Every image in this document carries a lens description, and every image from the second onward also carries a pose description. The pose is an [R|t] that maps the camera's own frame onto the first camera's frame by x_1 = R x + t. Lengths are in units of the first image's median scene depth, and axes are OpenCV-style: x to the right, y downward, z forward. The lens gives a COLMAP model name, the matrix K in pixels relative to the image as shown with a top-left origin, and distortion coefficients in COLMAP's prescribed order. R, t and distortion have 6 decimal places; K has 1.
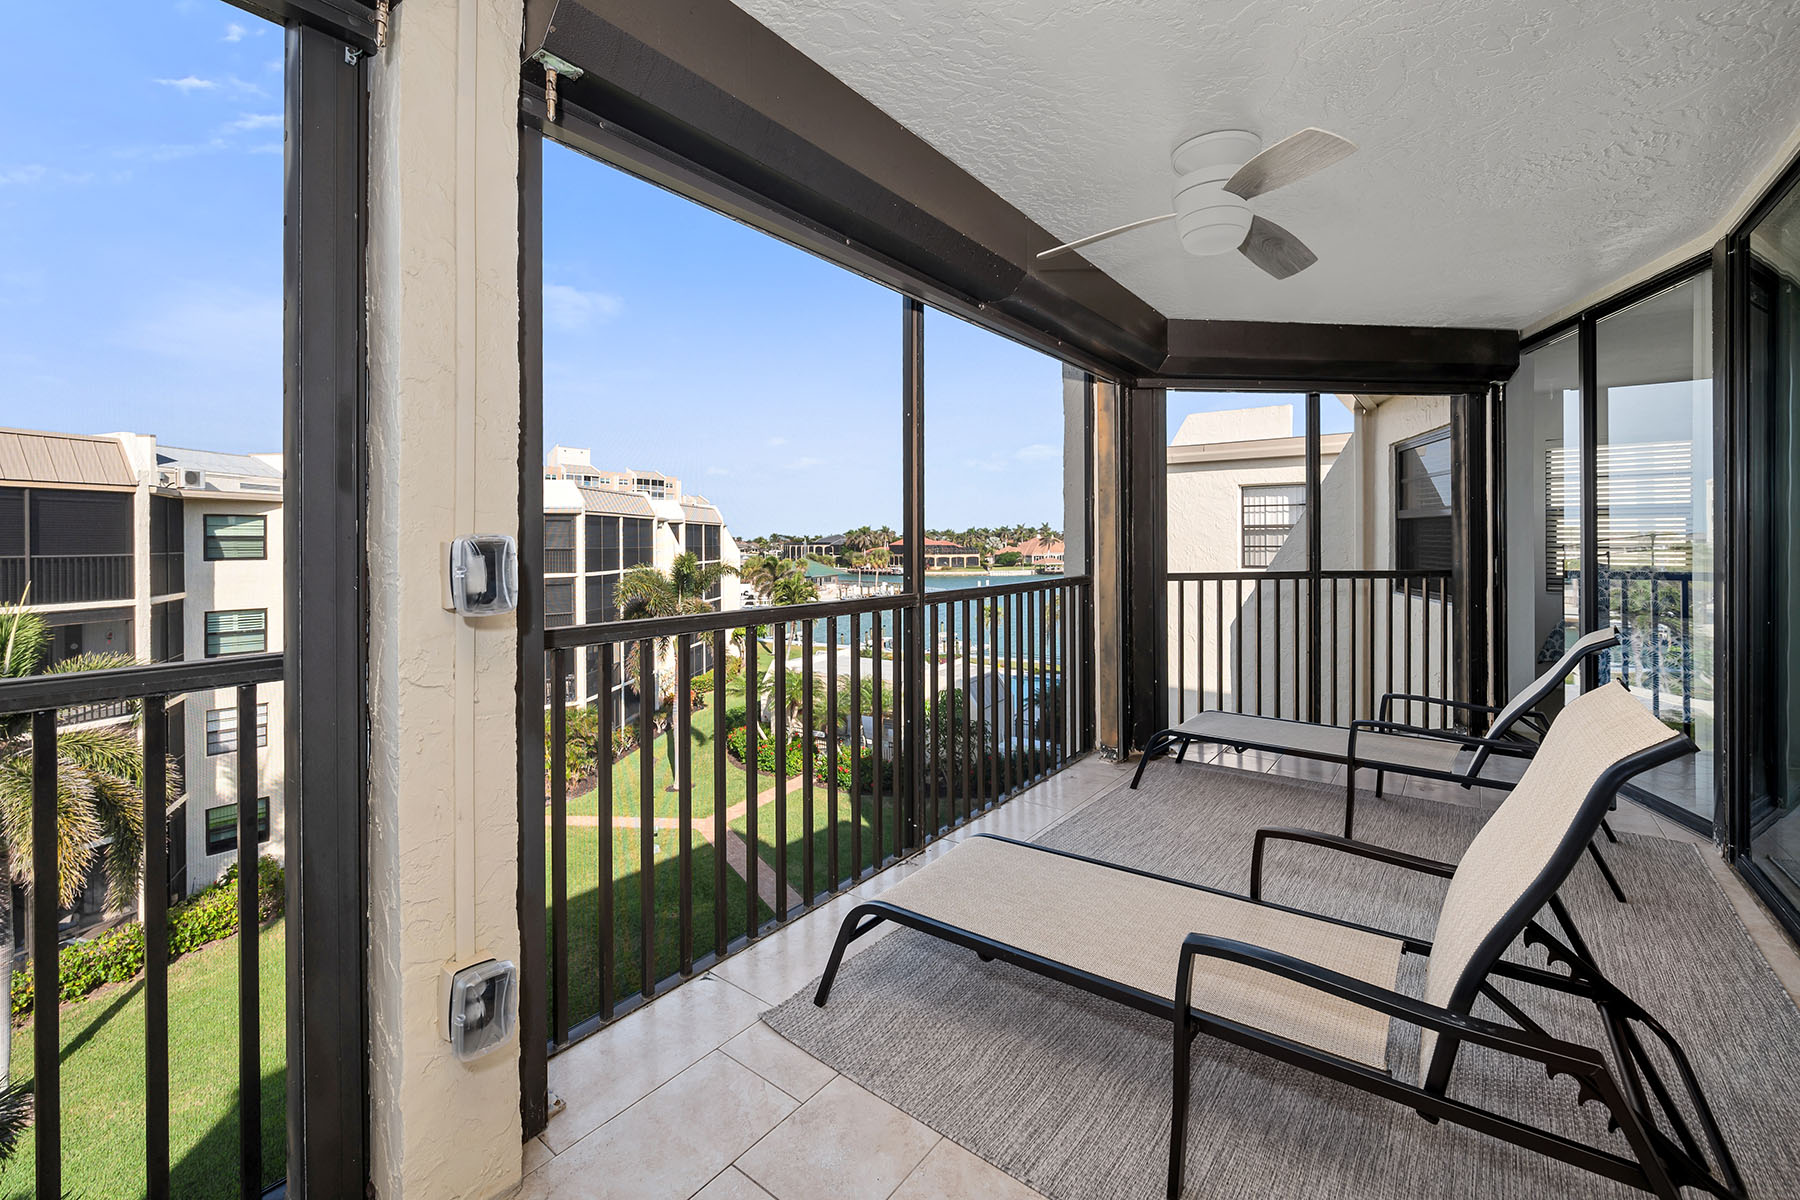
lens RADIAL K [[738.3, 0, 907.6], [0, 738.3, 543.7], [0, 0, 1]] dist [-0.005937, -0.000391]
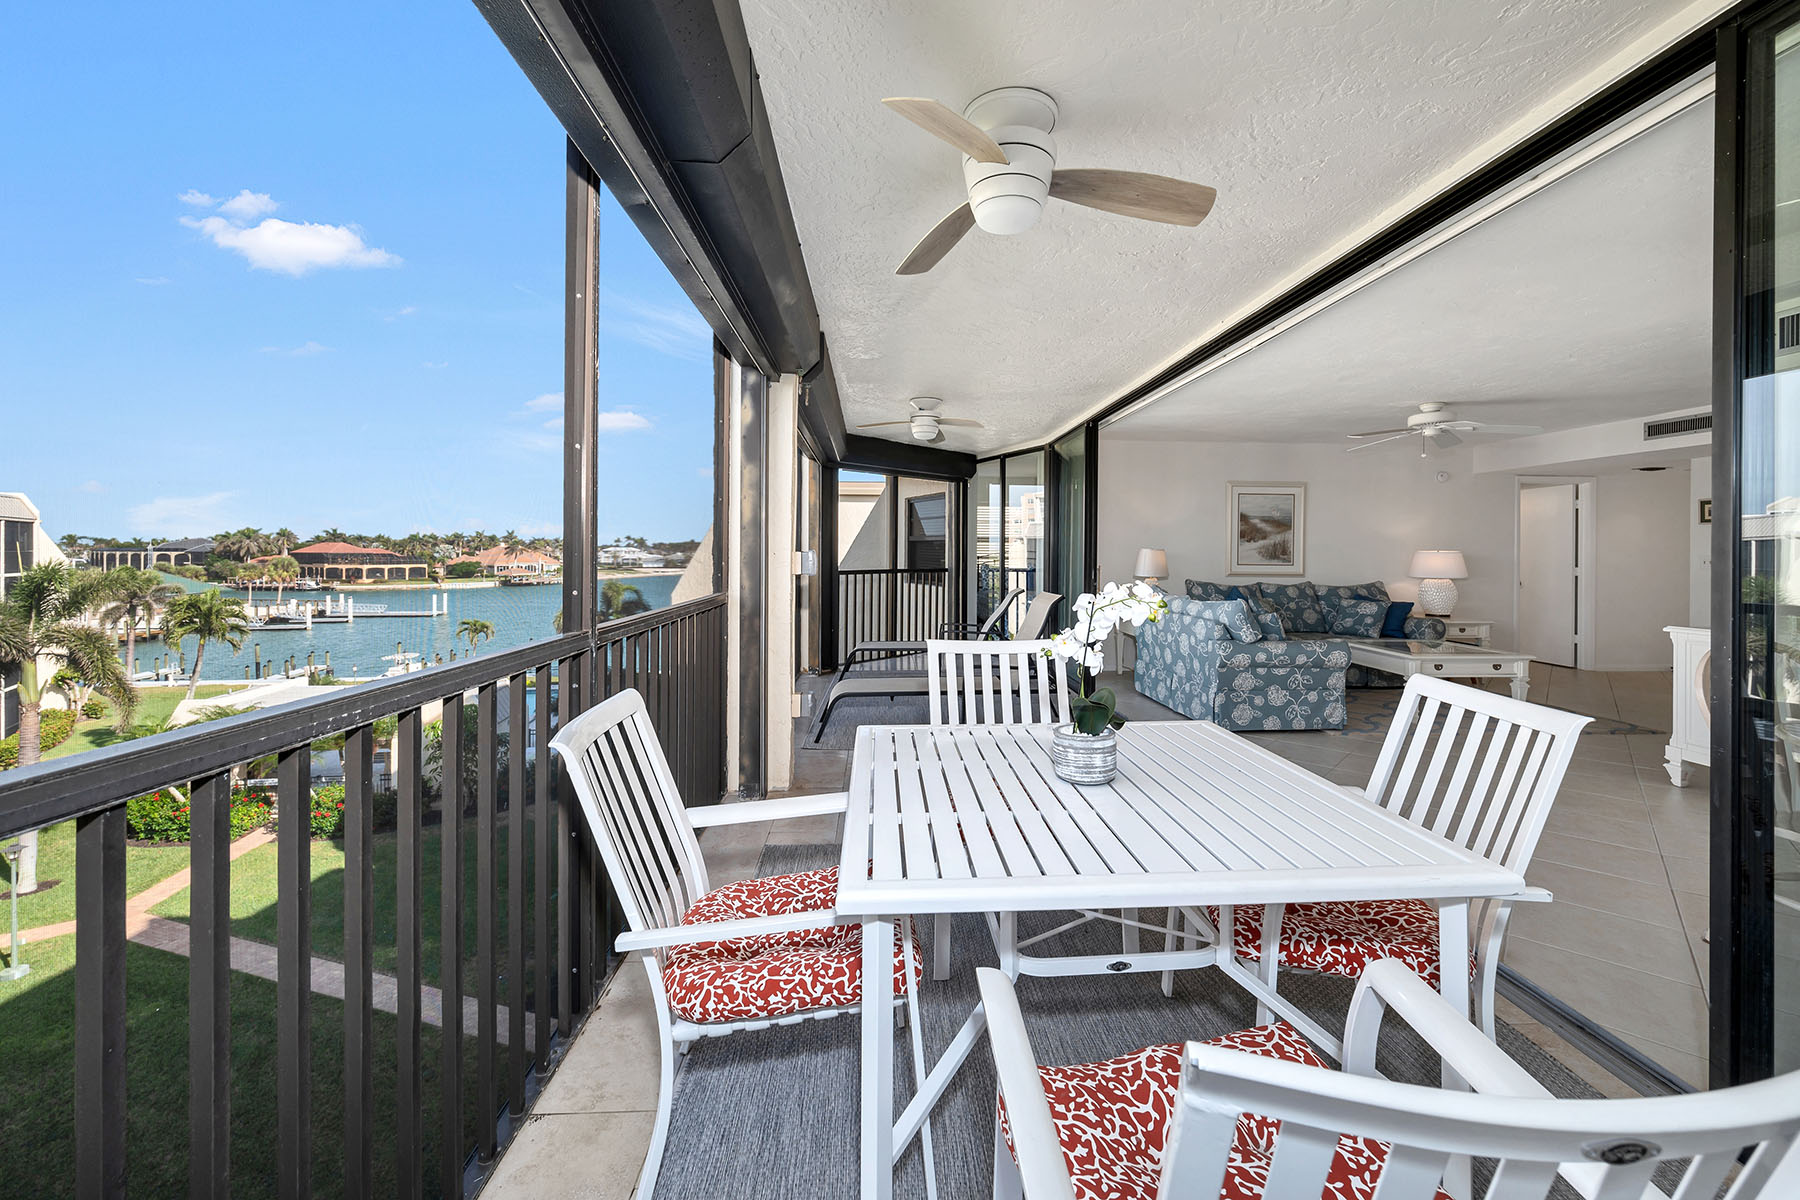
lens RADIAL K [[718.8, 0, 901.1], [0, 718.8, 558.6], [0, 0, 1]] dist [-0.001712, -0.000034]
pose [[0.770462, 0.003740, 0.637475, -0.089024], [-0.007845, 0.999963, 0.003615, 0.000566], [-0.637437, -0.007786, 0.770463, -0.060596]]
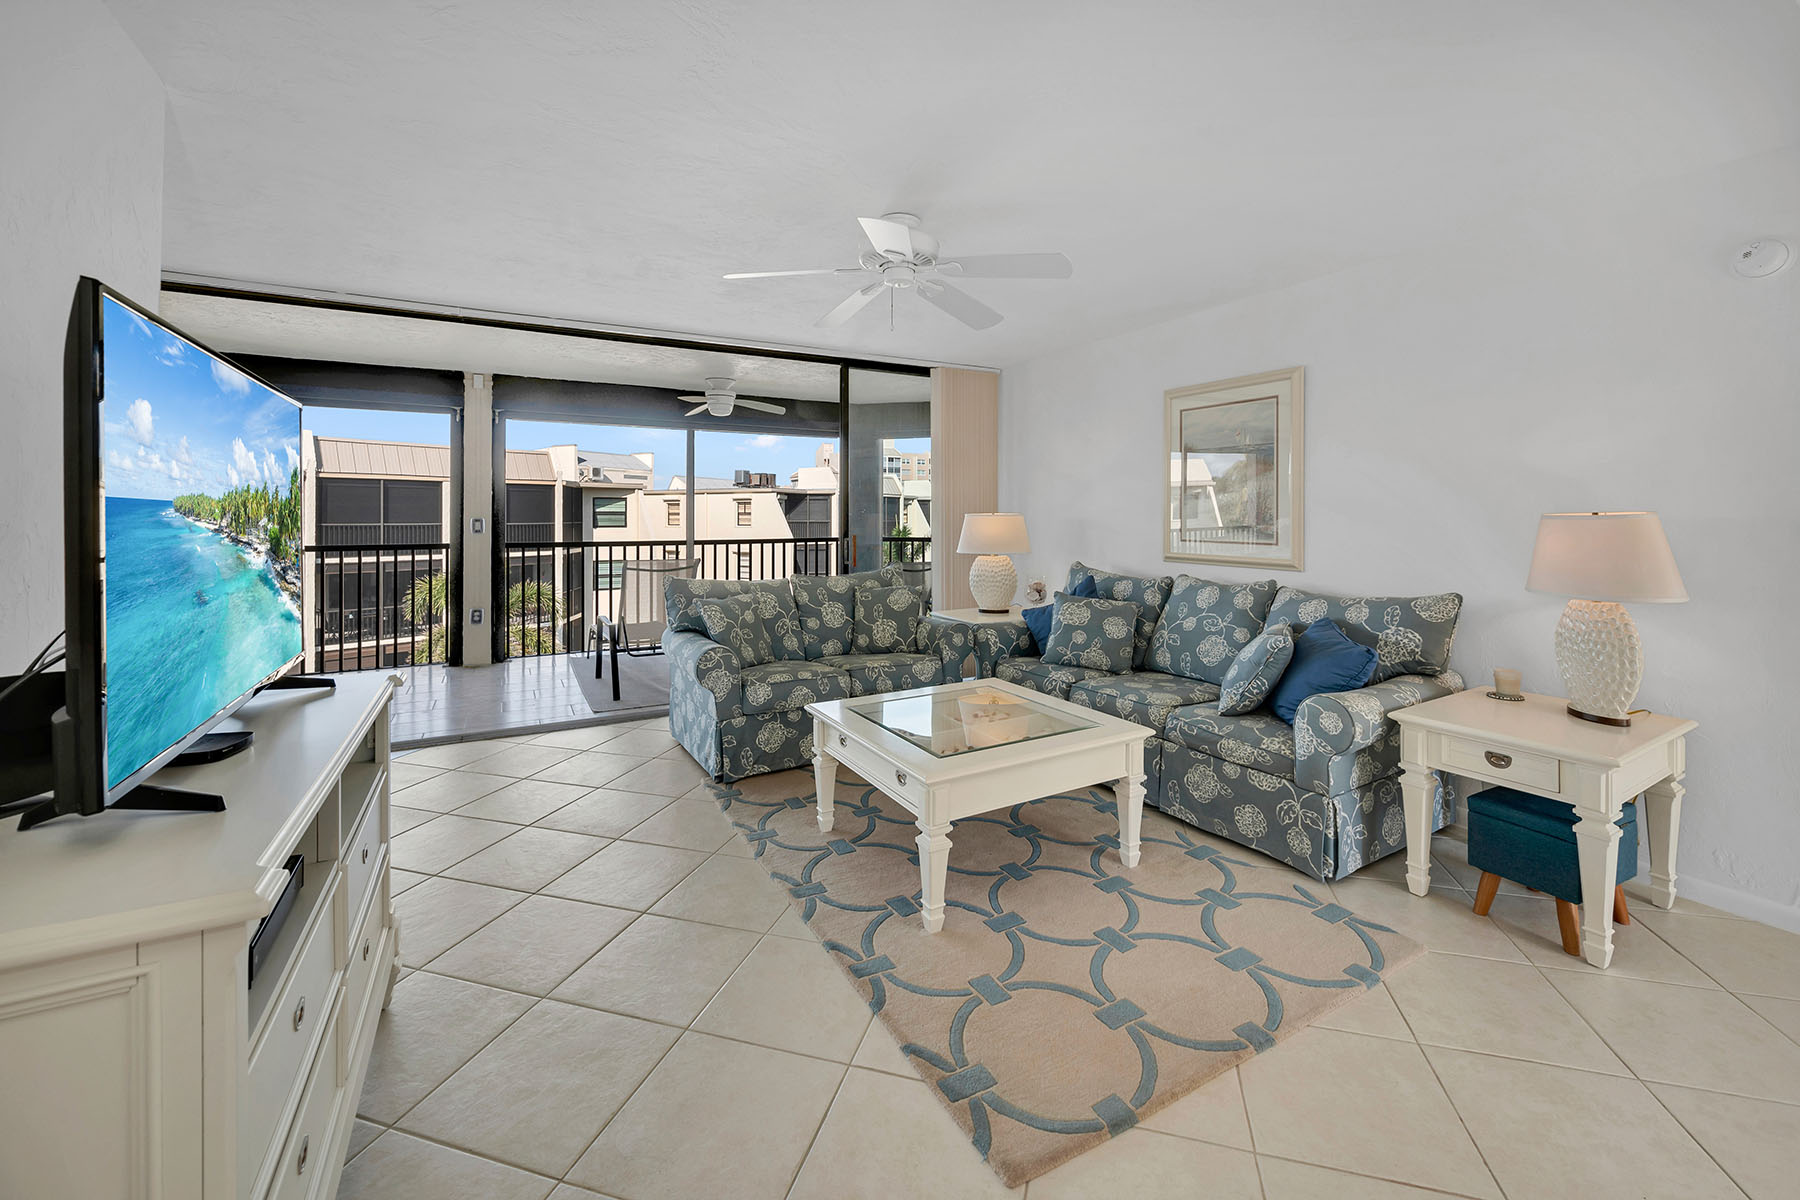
lens RADIAL K [[729.2, 0, 900.1], [0, 729.2, 514.6], [0, 0, 1]] dist [-0.002272, -0.000231]
pose [[0.915431, 0.004736, -0.402448, 0.154802], [-0.007155, 0.999964, -0.004507, -0.001180], [0.402412, 0.007005, 0.915432, -0.089169]]
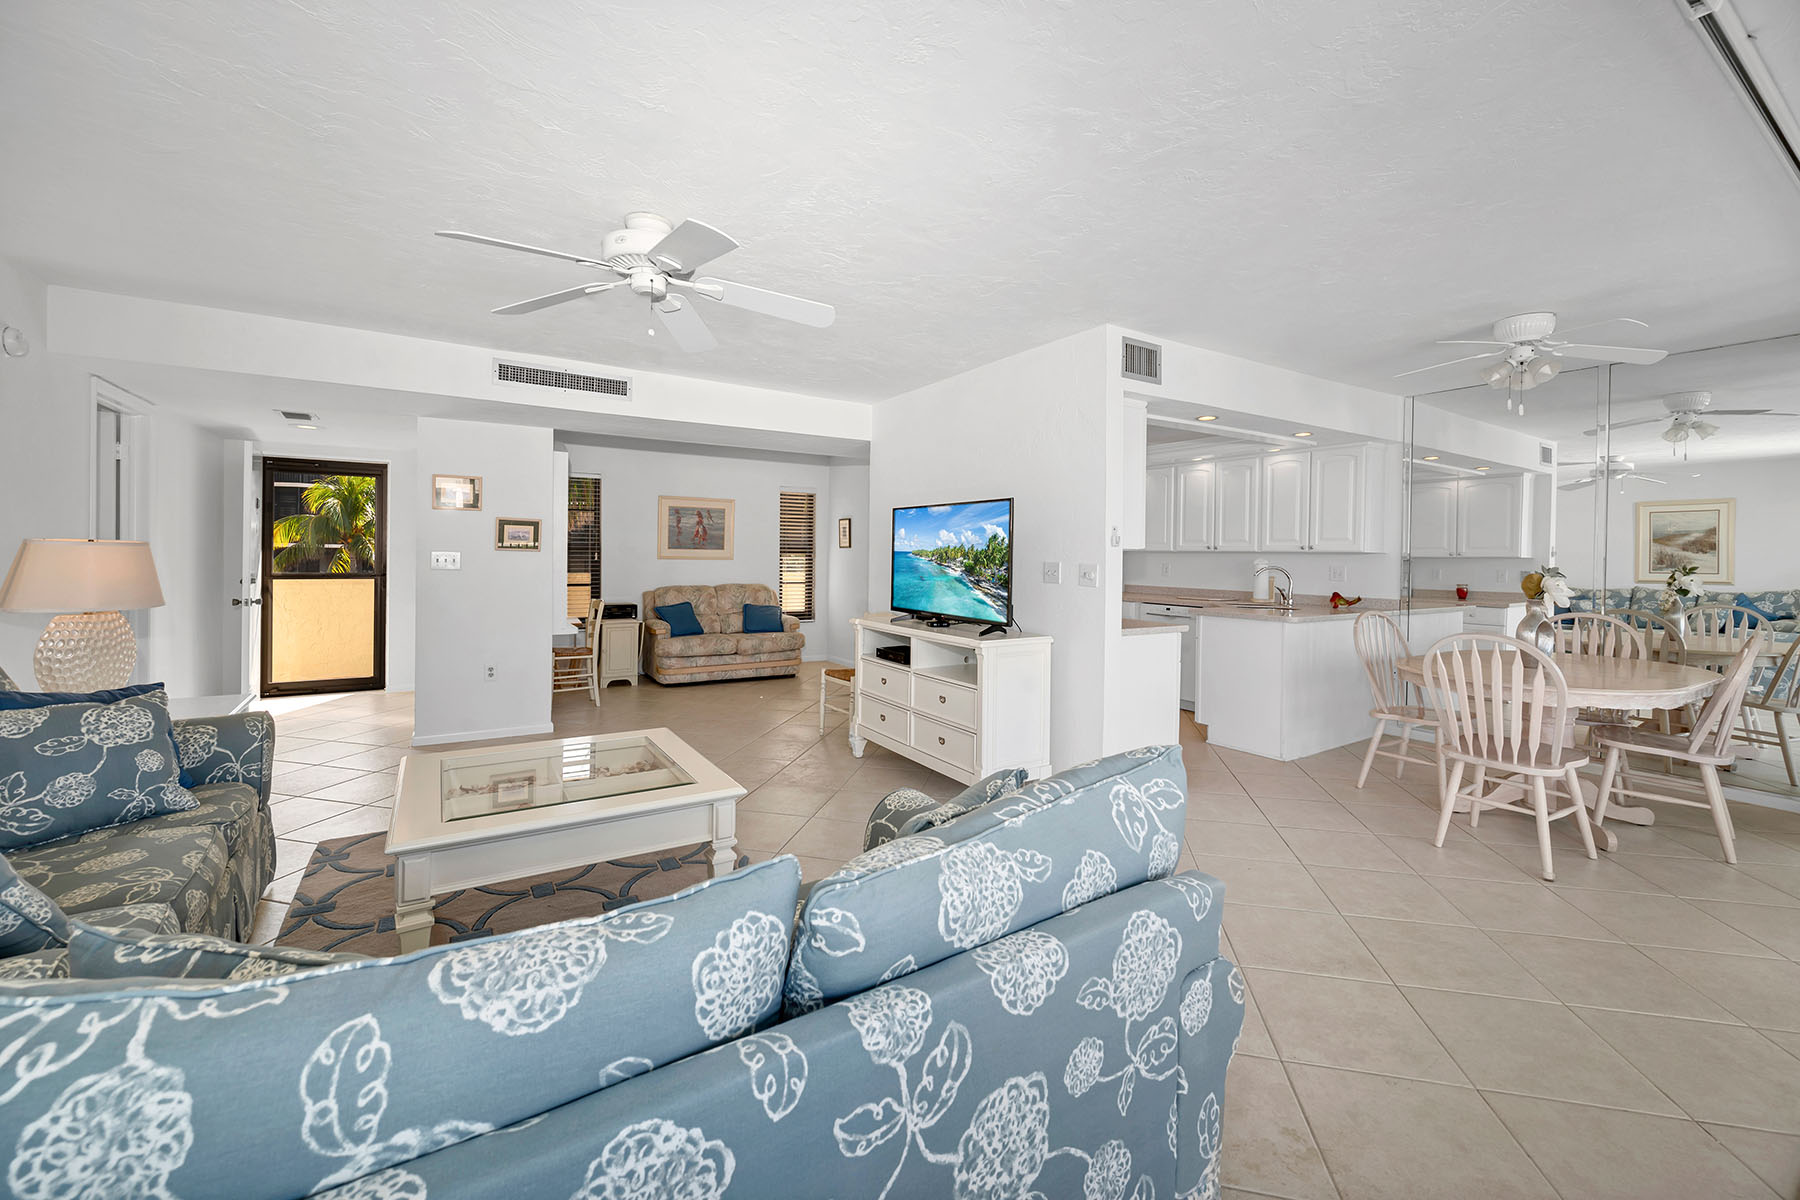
lens RADIAL K [[718.8, 0, 901.1], [0, 718.8, 558.6], [0, 0, 1]] dist [-0.001712, -0.000034]
pose [[-0.937365, -0.010186, 0.348200, 0.065725], [-0.007624, 0.999933, 0.008726, -0.001652], [-0.348266, 0.005525, -0.937380, 0.053969]]
